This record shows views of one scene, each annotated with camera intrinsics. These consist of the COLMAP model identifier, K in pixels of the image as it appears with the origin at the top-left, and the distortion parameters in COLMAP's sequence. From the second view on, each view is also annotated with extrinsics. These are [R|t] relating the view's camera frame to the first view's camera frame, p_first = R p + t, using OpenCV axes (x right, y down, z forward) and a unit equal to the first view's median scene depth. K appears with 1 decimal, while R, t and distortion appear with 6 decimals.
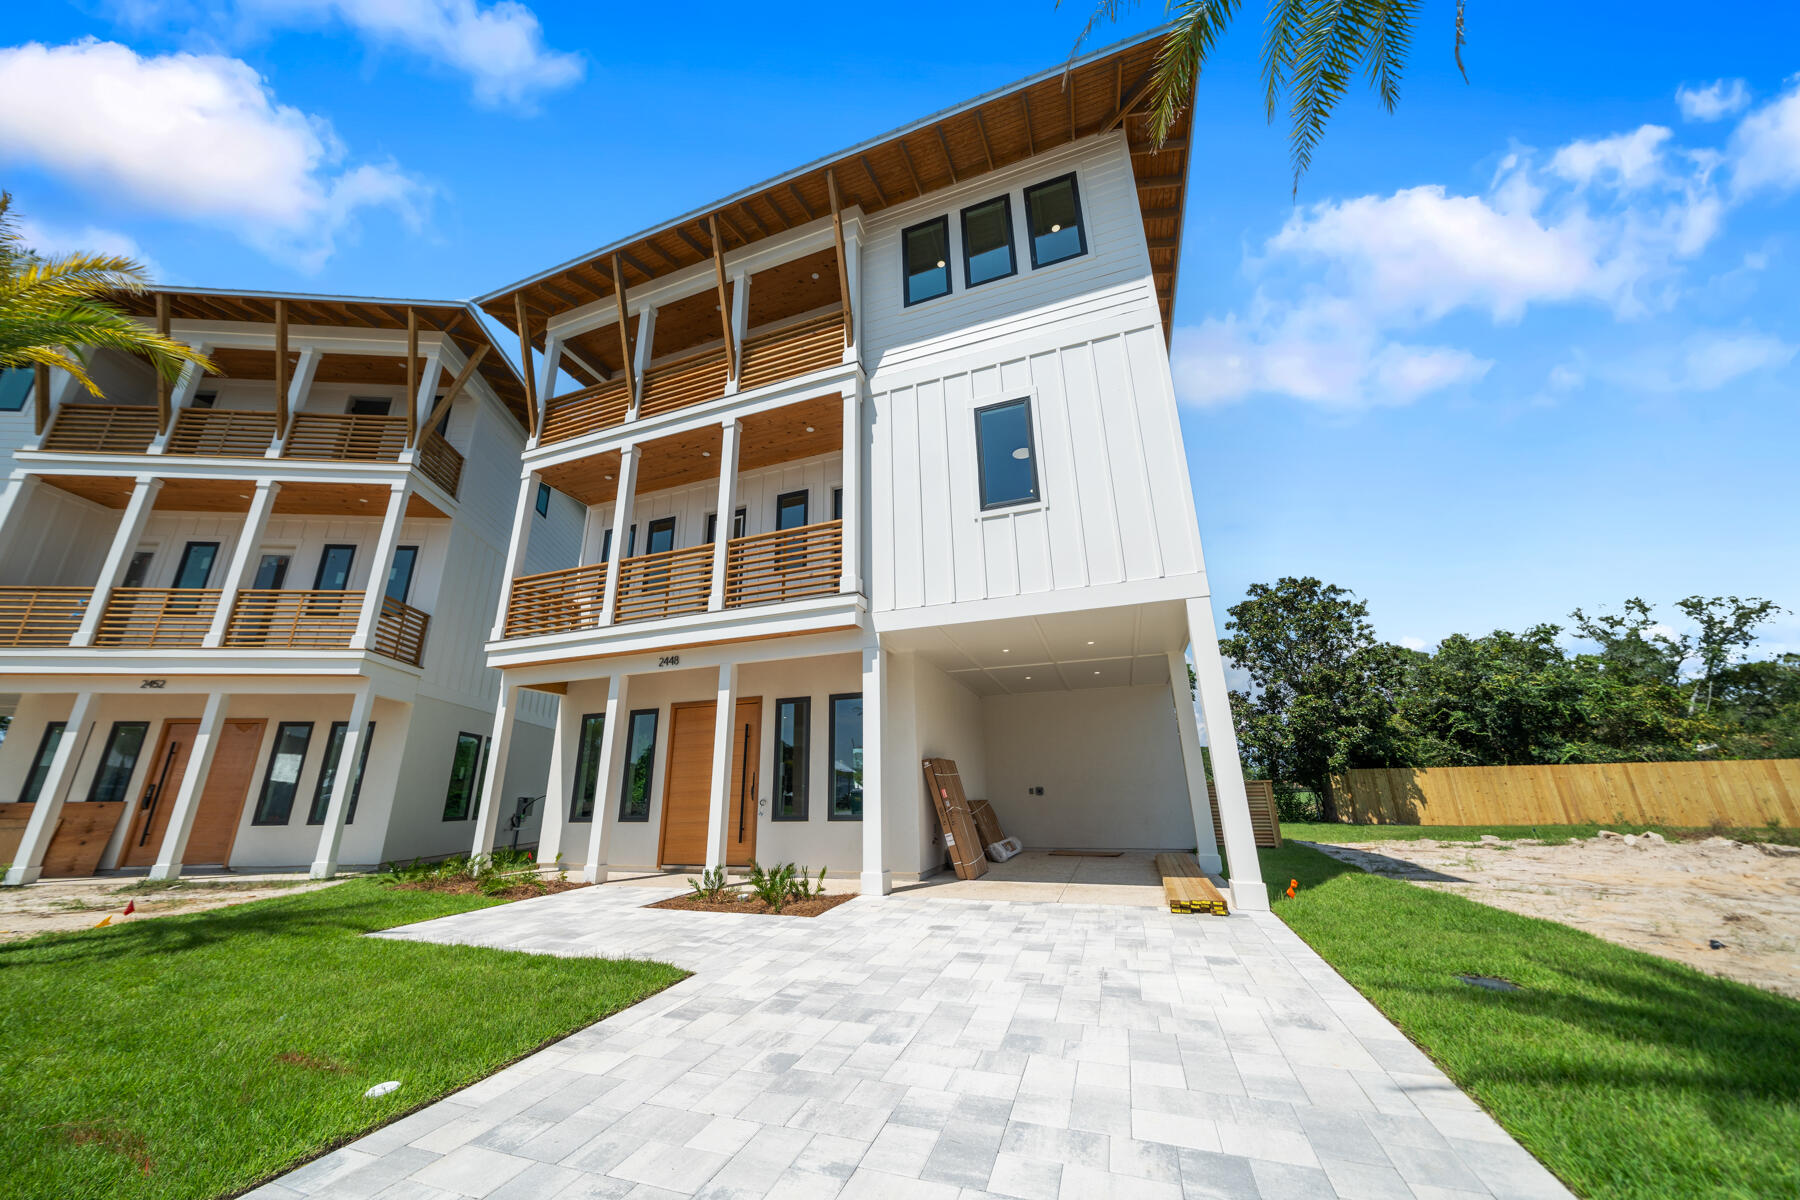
lens RADIAL K [[613.7, 0, 880.7], [0, 613.7, 606.1], [0, 0, 1]] dist [-0.002180, -0.000154]
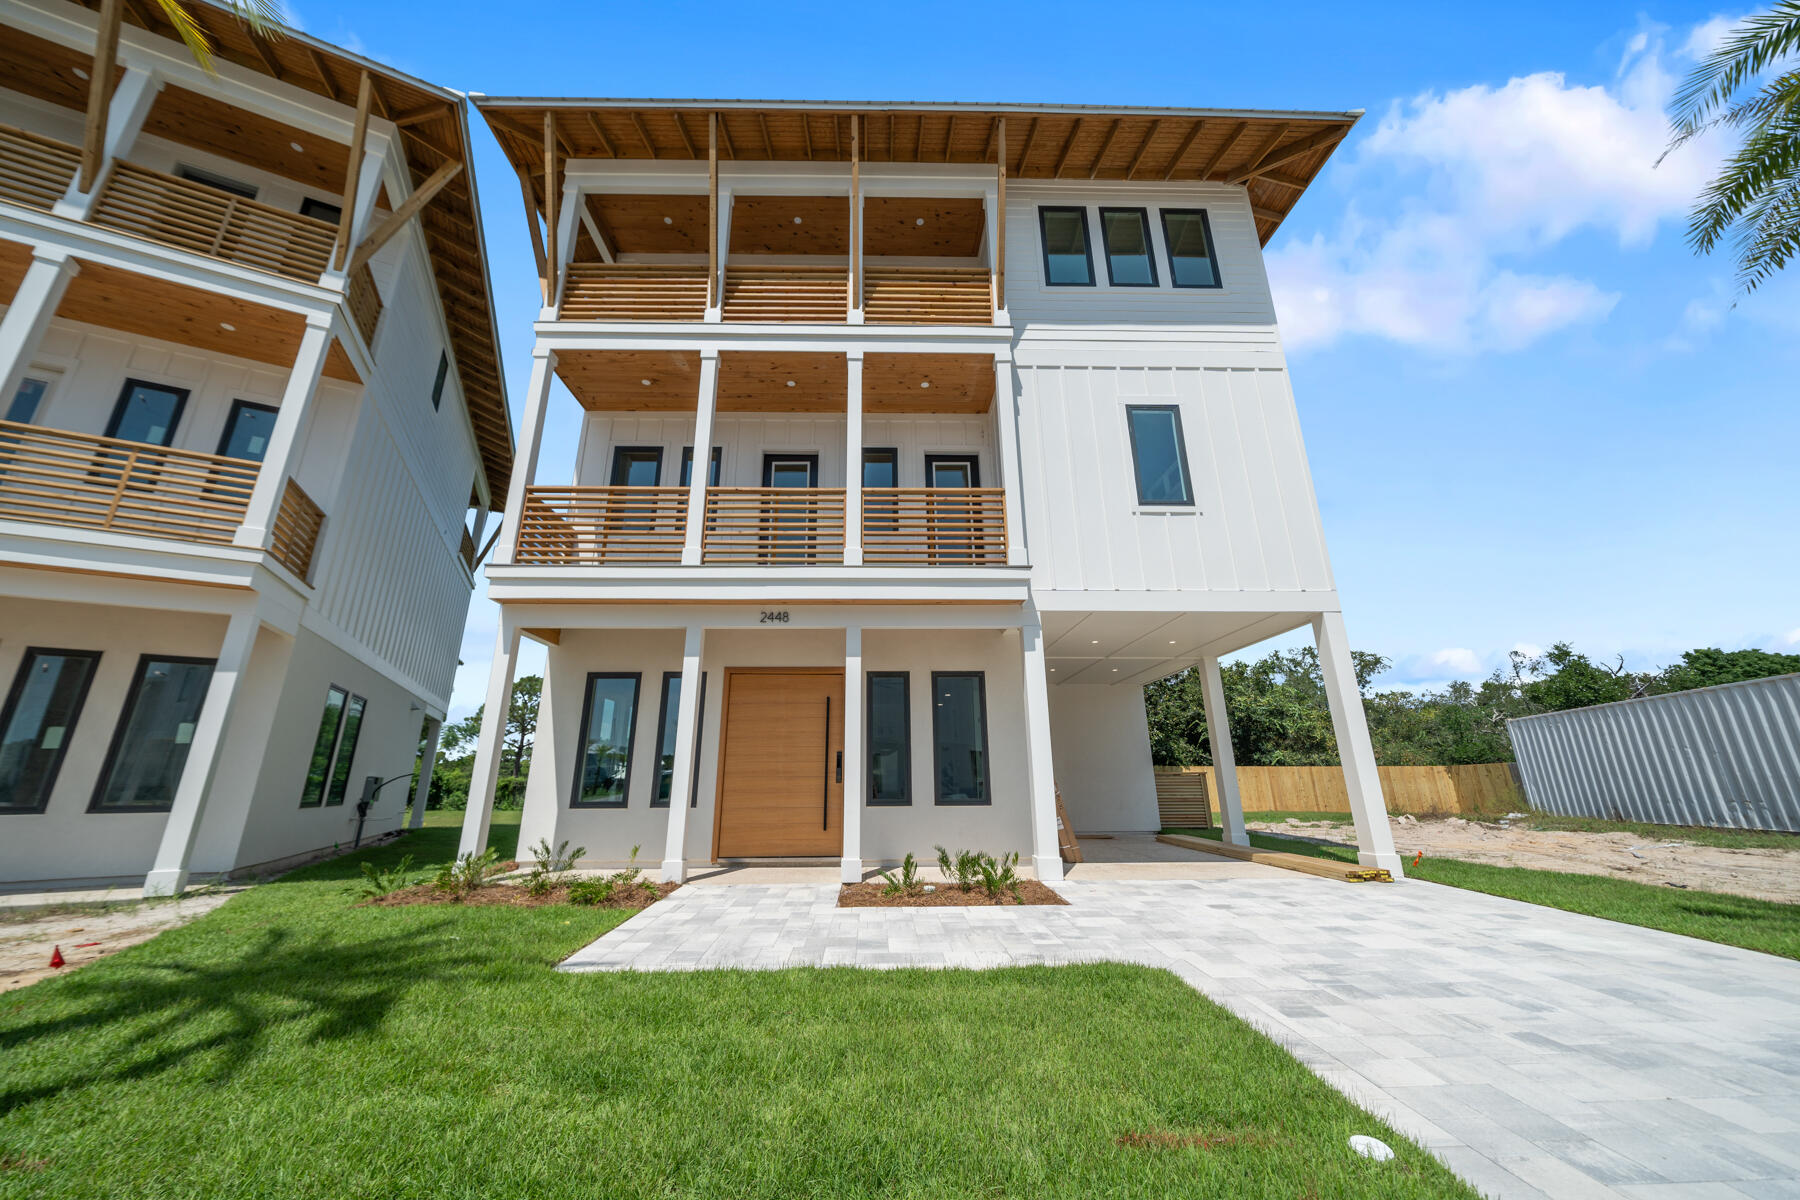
lens RADIAL K [[613.7, 0, 880.7], [0, 613.7, 606.1], [0, 0, 1]] dist [-0.002180, -0.000154]
pose [[0.928901, 0.114447, 0.352200, -0.486037], [-0.119551, 0.992801, -0.007303, 0.060654], [-0.350500, -0.035321, 0.935896, 0.152530]]
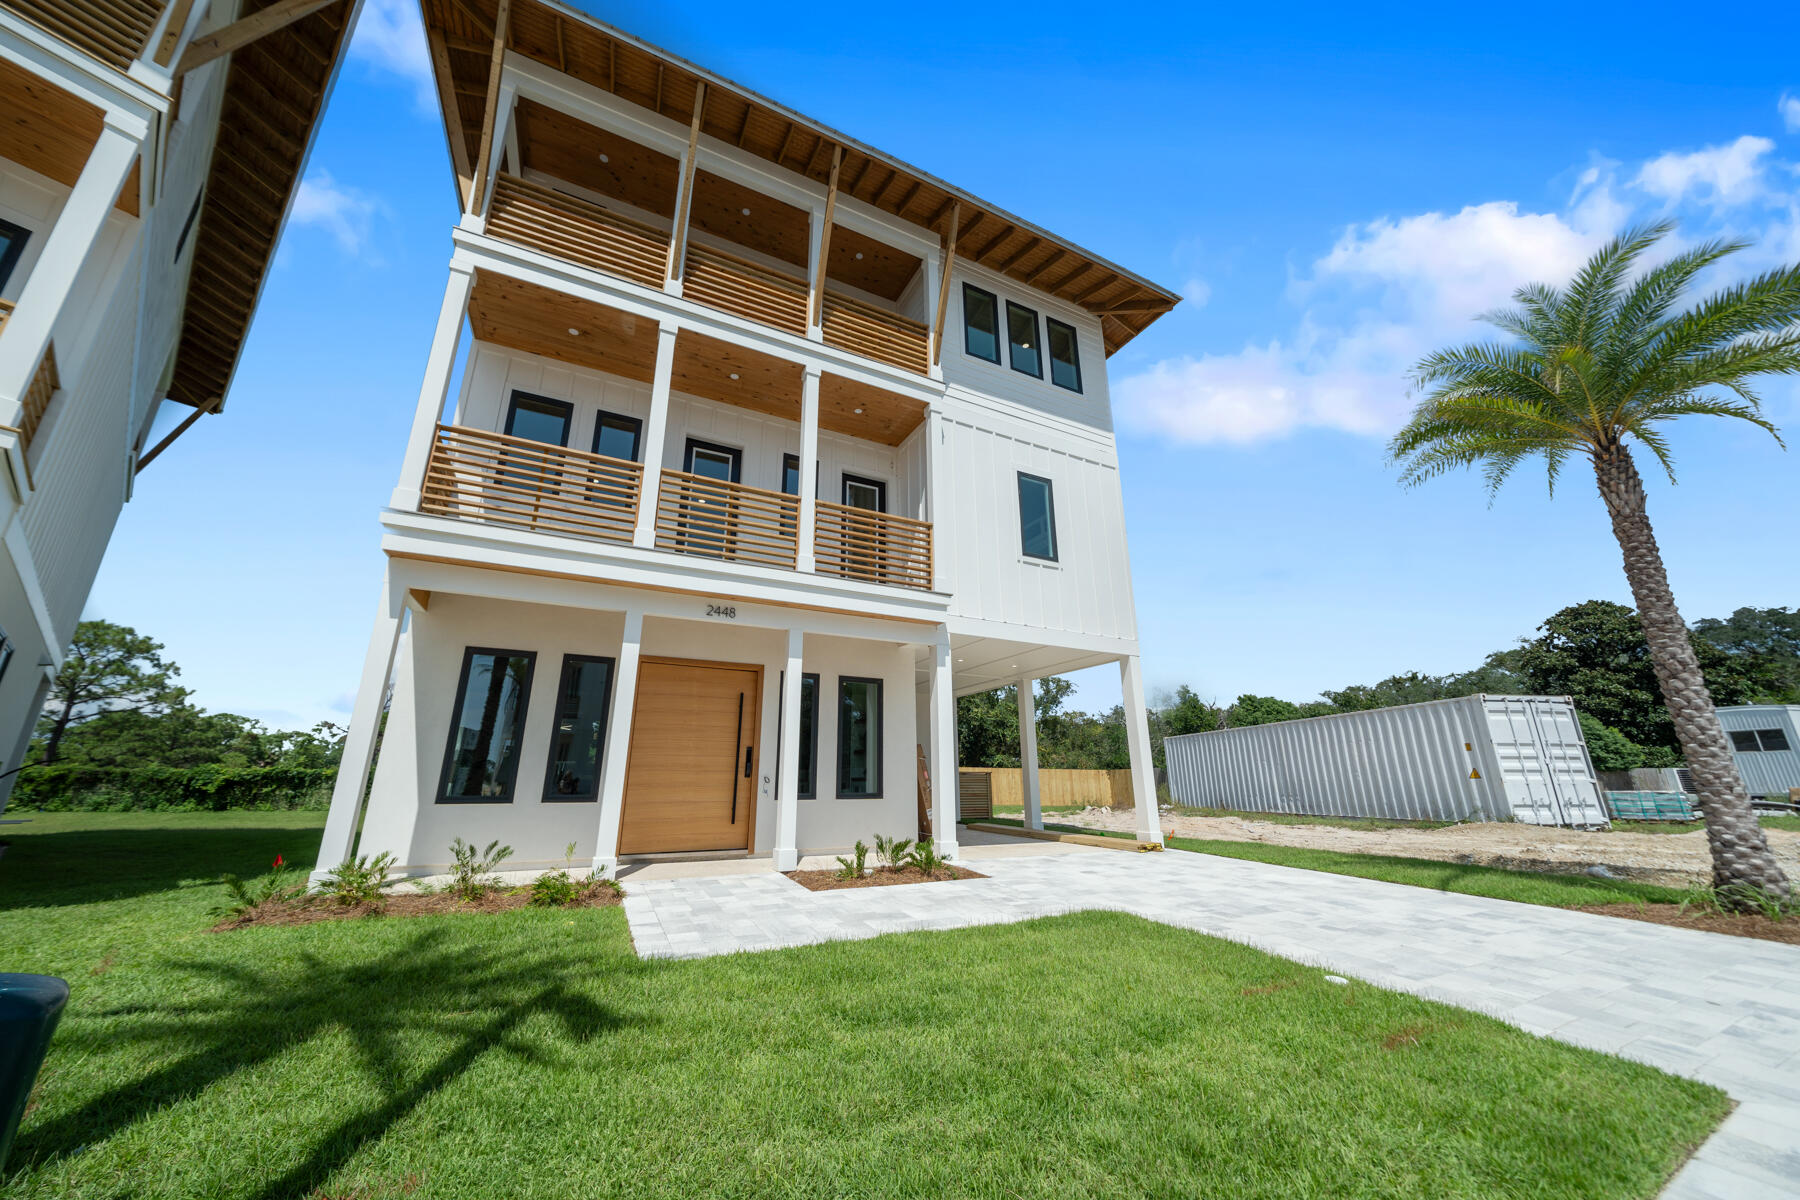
lens RADIAL K [[613.7, 0, 880.7], [0, 613.7, 606.1], [0, 0, 1]] dist [-0.002180, -0.000154]
pose [[0.690652, 0.216108, 0.690143, -0.744493], [-0.228610, 0.970613, -0.075153, 0.091625], [-0.686103, -0.105869, 0.719760, 0.230842]]
